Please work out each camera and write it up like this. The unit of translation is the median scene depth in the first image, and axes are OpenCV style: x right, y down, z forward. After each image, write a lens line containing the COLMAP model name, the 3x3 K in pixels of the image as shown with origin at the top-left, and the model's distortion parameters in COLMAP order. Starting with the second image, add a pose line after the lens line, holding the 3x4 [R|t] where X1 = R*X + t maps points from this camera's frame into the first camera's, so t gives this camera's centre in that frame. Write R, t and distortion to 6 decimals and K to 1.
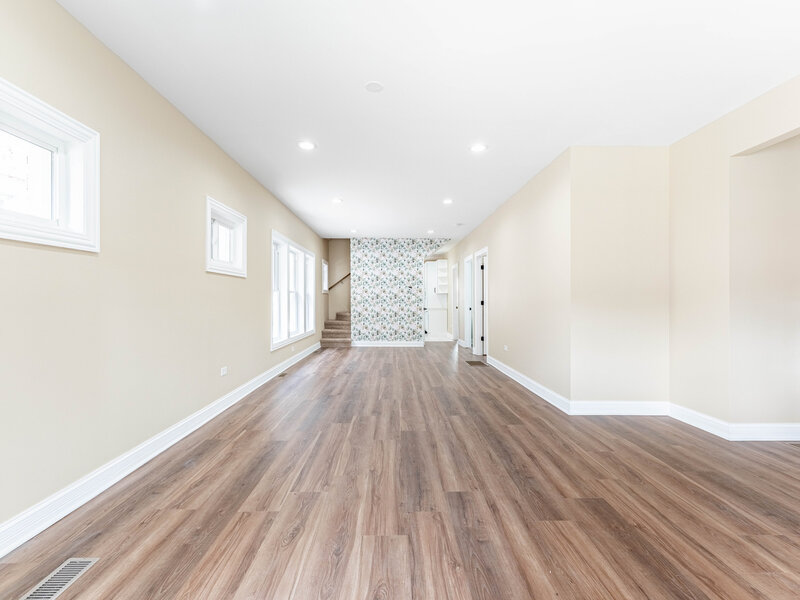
lens RADIAL K [[365.8, 0, 397.3], [0, 365.8, 307.2], [0, 0, 1]] dist [0.002634, -0.001657]
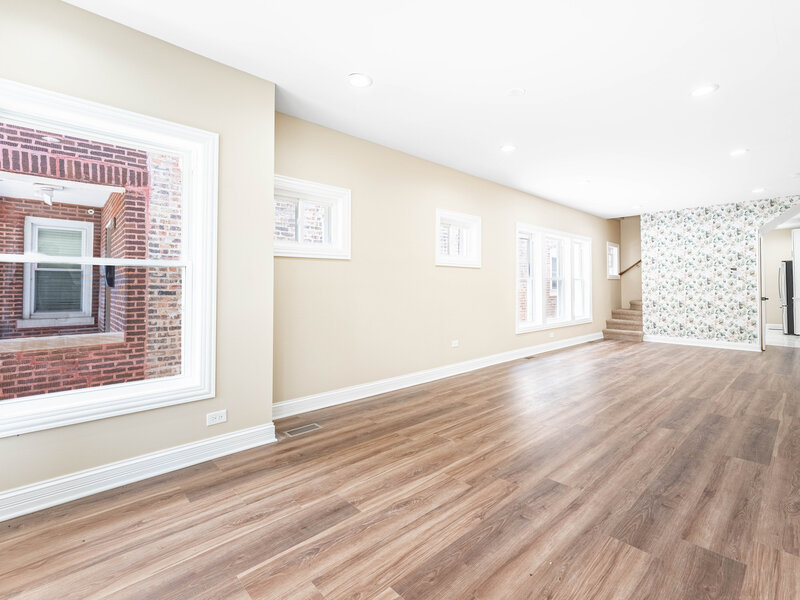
lens RADIAL K [[365.8, 0, 402.8], [0, 365.8, 294.6], [0, 0, 1]] dist [0.002634, -0.001657]
pose [[0.684208, 0.013624, -0.729159, 0.429664], [-0.011836, 0.999901, 0.007576, -0.001560], [0.729190, 0.003447, 0.684302, 0.015777]]
